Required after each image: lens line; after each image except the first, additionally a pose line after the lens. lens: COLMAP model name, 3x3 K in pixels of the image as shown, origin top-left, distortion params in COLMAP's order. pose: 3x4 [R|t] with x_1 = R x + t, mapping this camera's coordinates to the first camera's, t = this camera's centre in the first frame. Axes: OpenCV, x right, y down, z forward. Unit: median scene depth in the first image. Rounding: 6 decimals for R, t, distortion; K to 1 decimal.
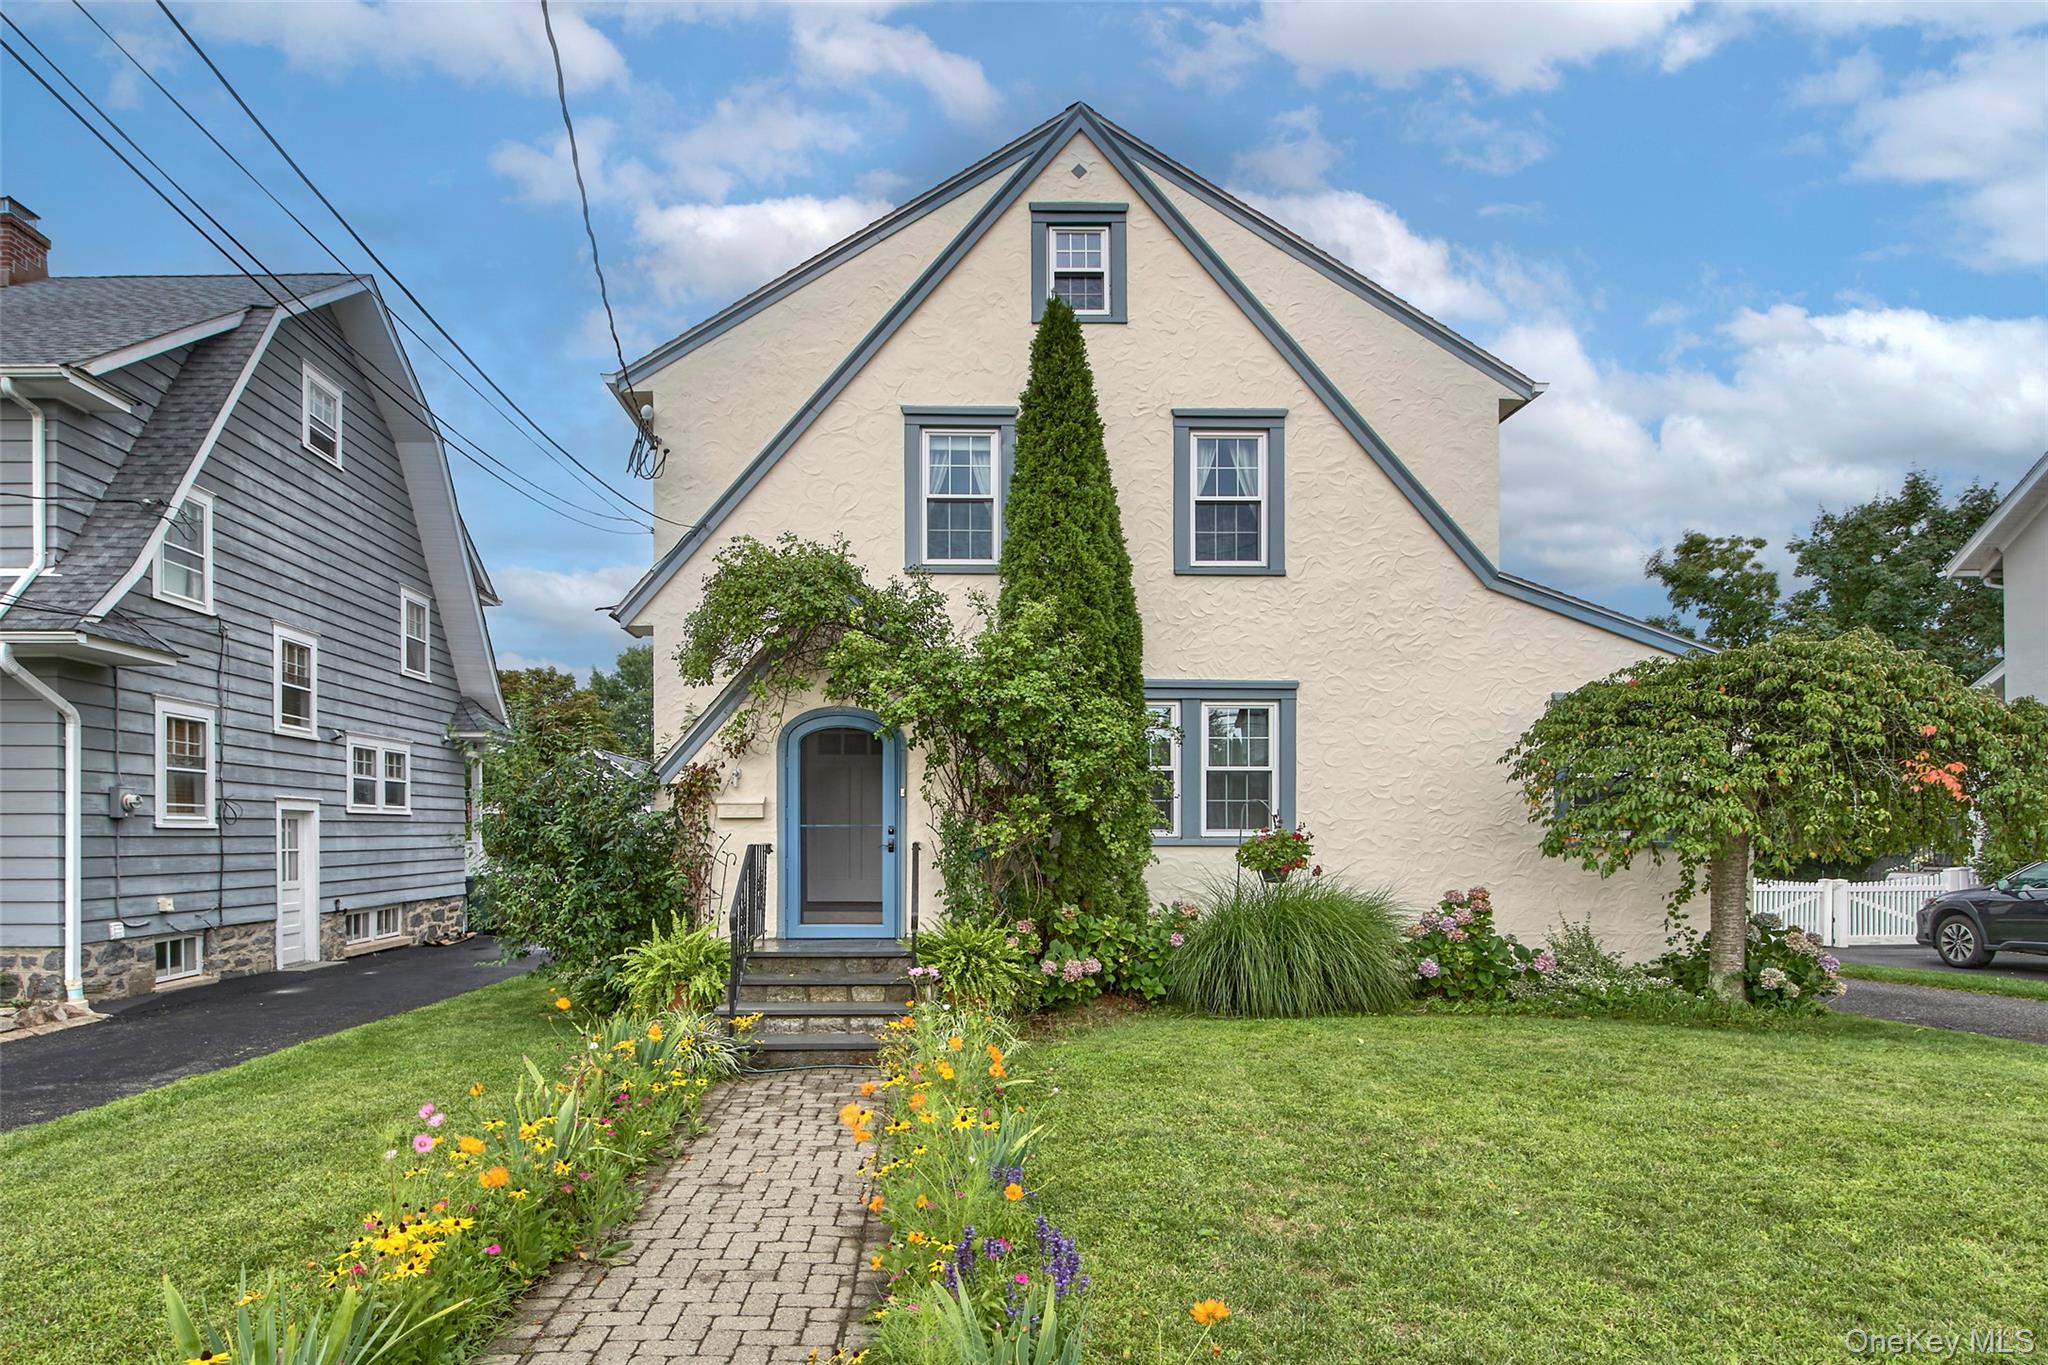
lens RADIAL K [[898.5, 0, 1044.5], [0, 898.5, 841.9], [0, 0, 1]] dist [0.030059, -0.013801]
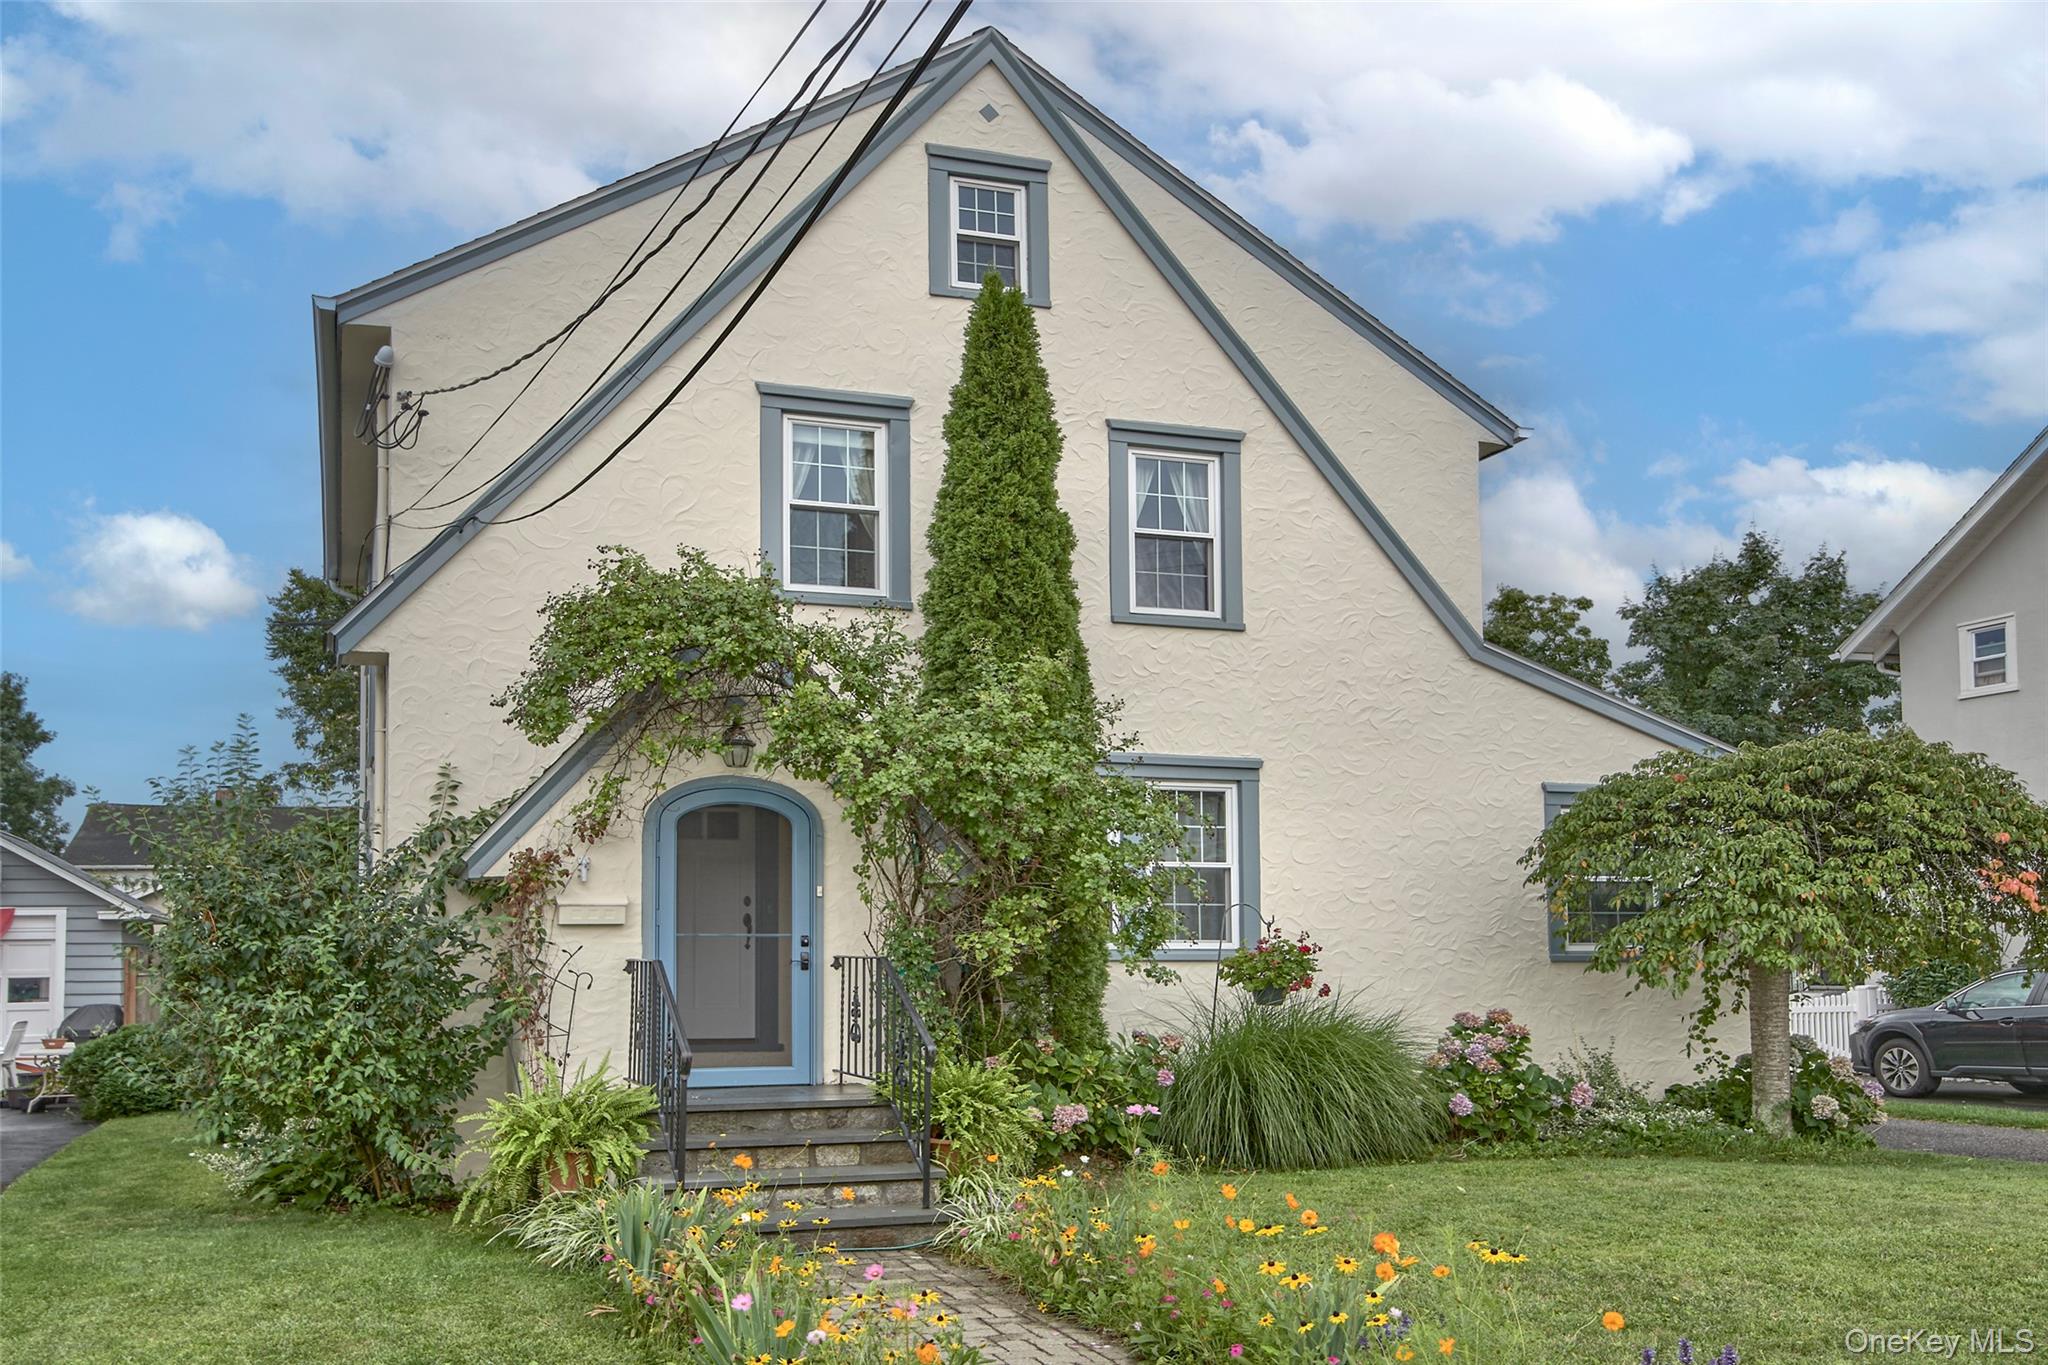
lens RADIAL K [[1204.1, 0, 1030.0], [0, 1204.1, 905.0], [0, 0, 1]] dist [0.033161, 0.001673]
pose [[0.979953, 0.006855, 0.199113, -0.139885], [0.001879, 0.999045, -0.043644, 0.001090], [-0.199222, 0.043143, 0.979004, -0.023998]]
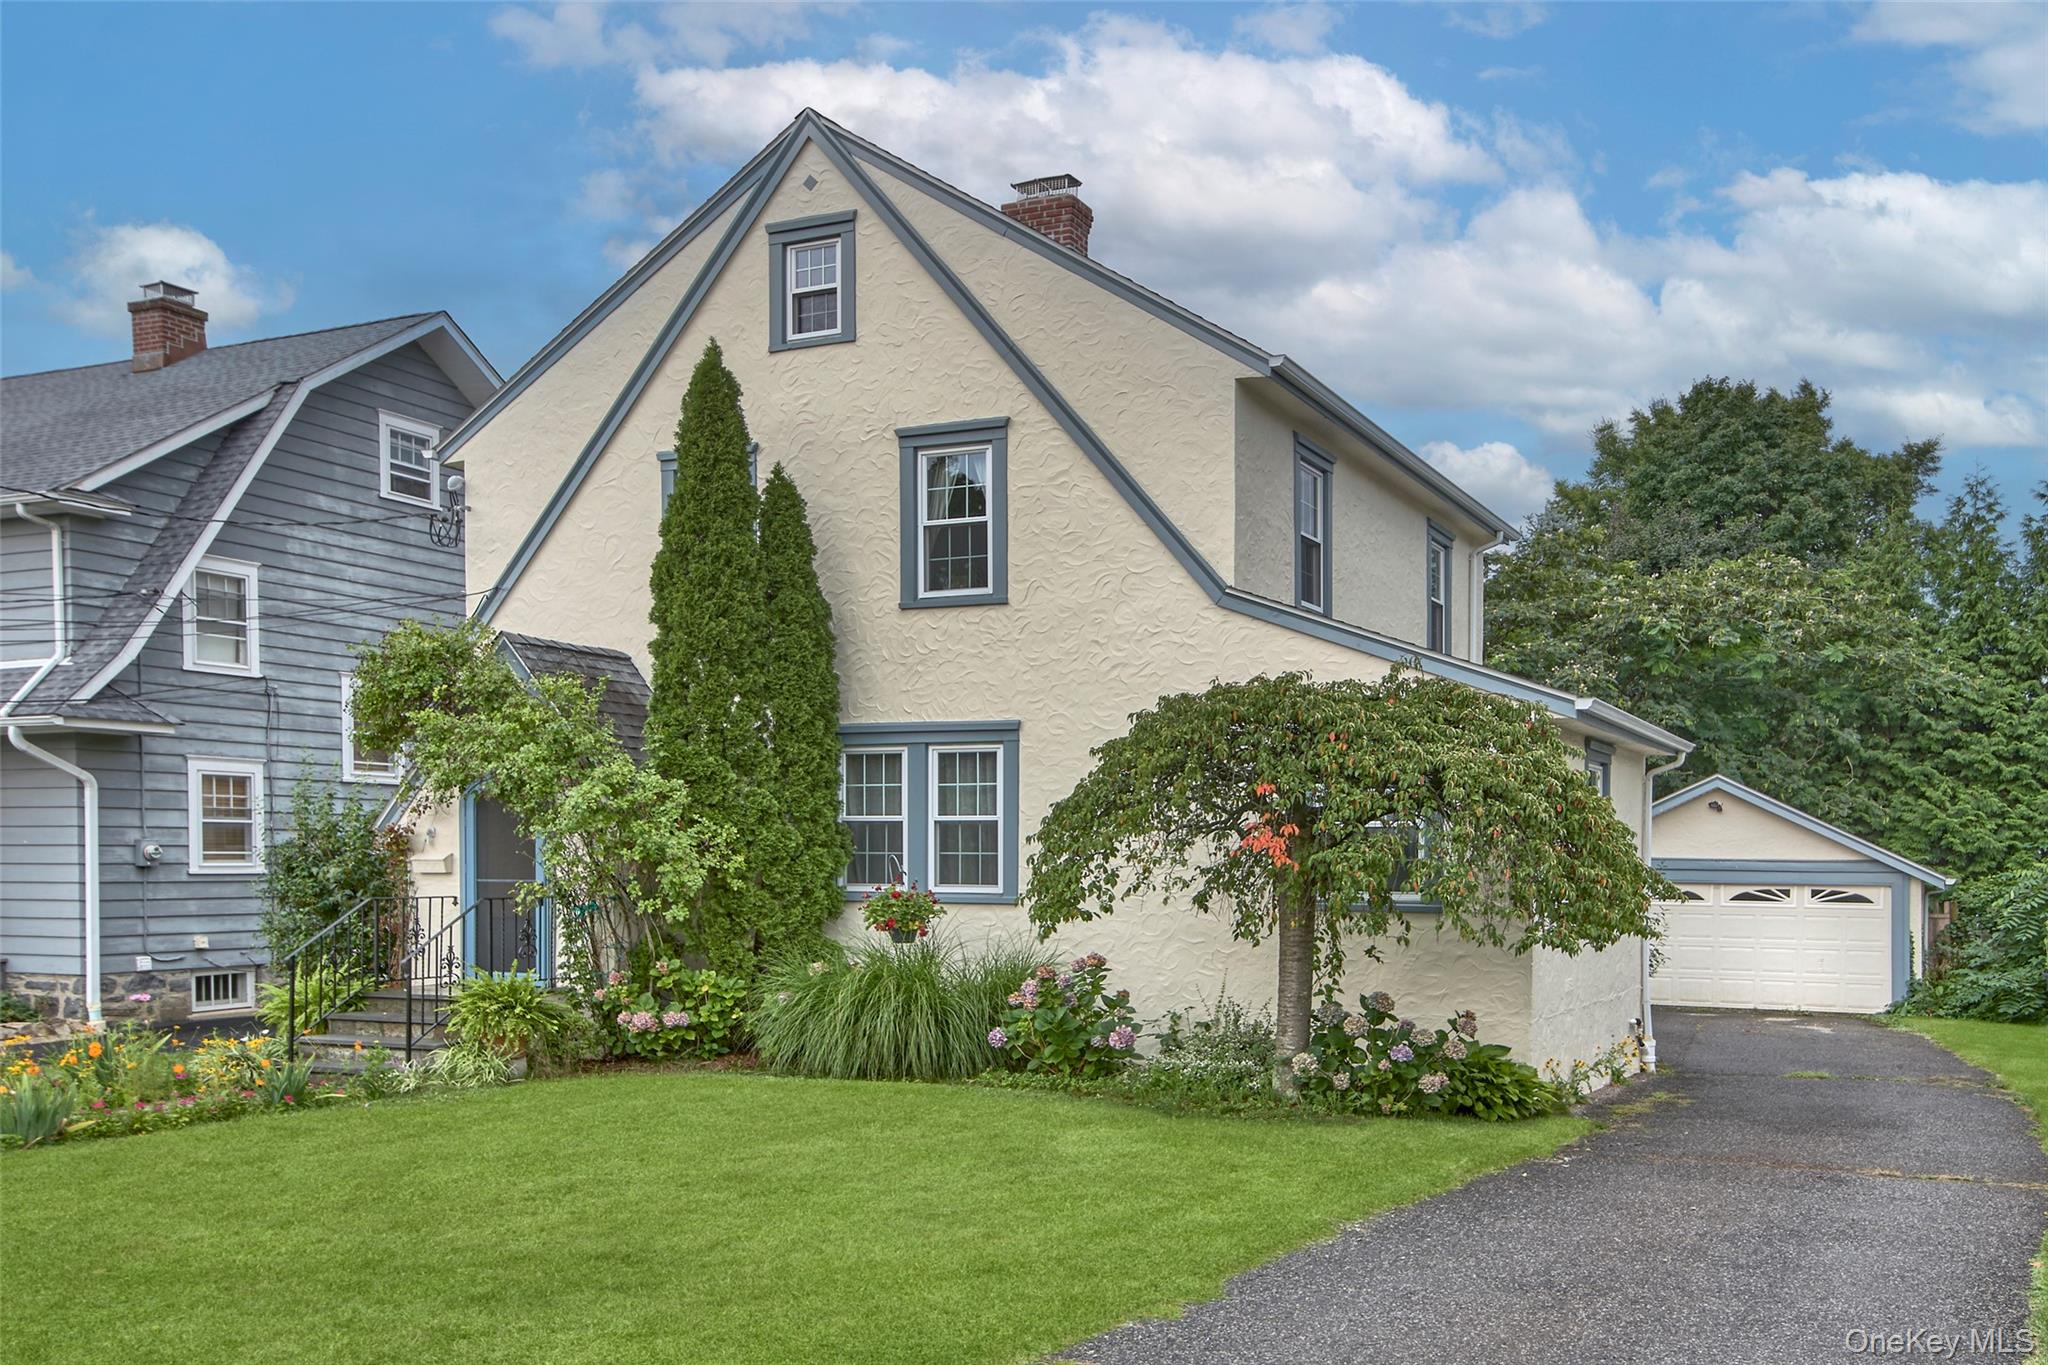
lens RADIAL K [[1204.1, 0, 1030.0], [0, 1204.1, 905.0], [0, 0, 1]] dist [0.033161, 0.001673]
pose [[0.946998, 0.013164, -0.320970, 0.674906], [-0.007899, 0.999812, 0.017700, -0.016441], [0.321143, -0.014226, 0.946924, -0.132985]]
